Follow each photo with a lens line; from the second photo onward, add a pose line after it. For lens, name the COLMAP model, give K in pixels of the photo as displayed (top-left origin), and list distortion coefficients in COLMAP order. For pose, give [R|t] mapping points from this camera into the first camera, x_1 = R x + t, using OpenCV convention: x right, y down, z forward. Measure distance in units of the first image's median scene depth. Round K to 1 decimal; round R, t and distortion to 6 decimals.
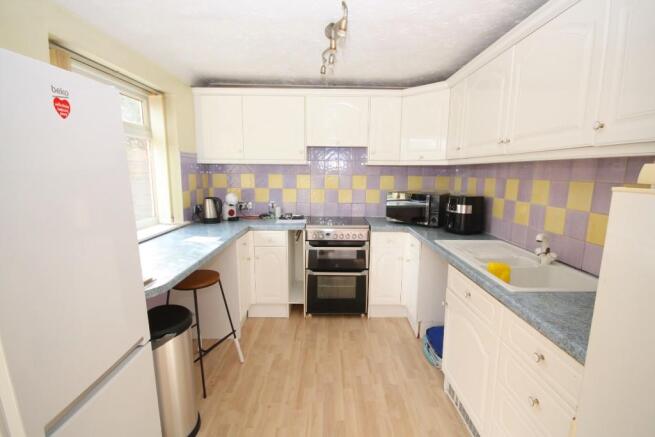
lens RADIAL K [[303.8, 0, 330.5], [0, 303.8, 222.0], [0, 0, 1]] dist [0.000003, -0.000689]
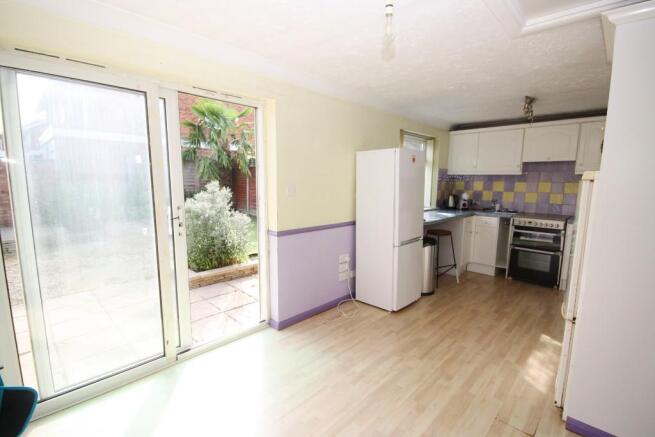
lens RADIAL K [[303.8, 0, 330.4], [0, 303.8, 223.0], [0, 0, 1]] dist [0.000003, -0.000689]
pose [[0.717018, 0.096198, -0.690384, 0.298703], [-0.119255, 0.992758, 0.014475, 0.130723], [0.686777, 0.071953, 0.723298, -0.674267]]
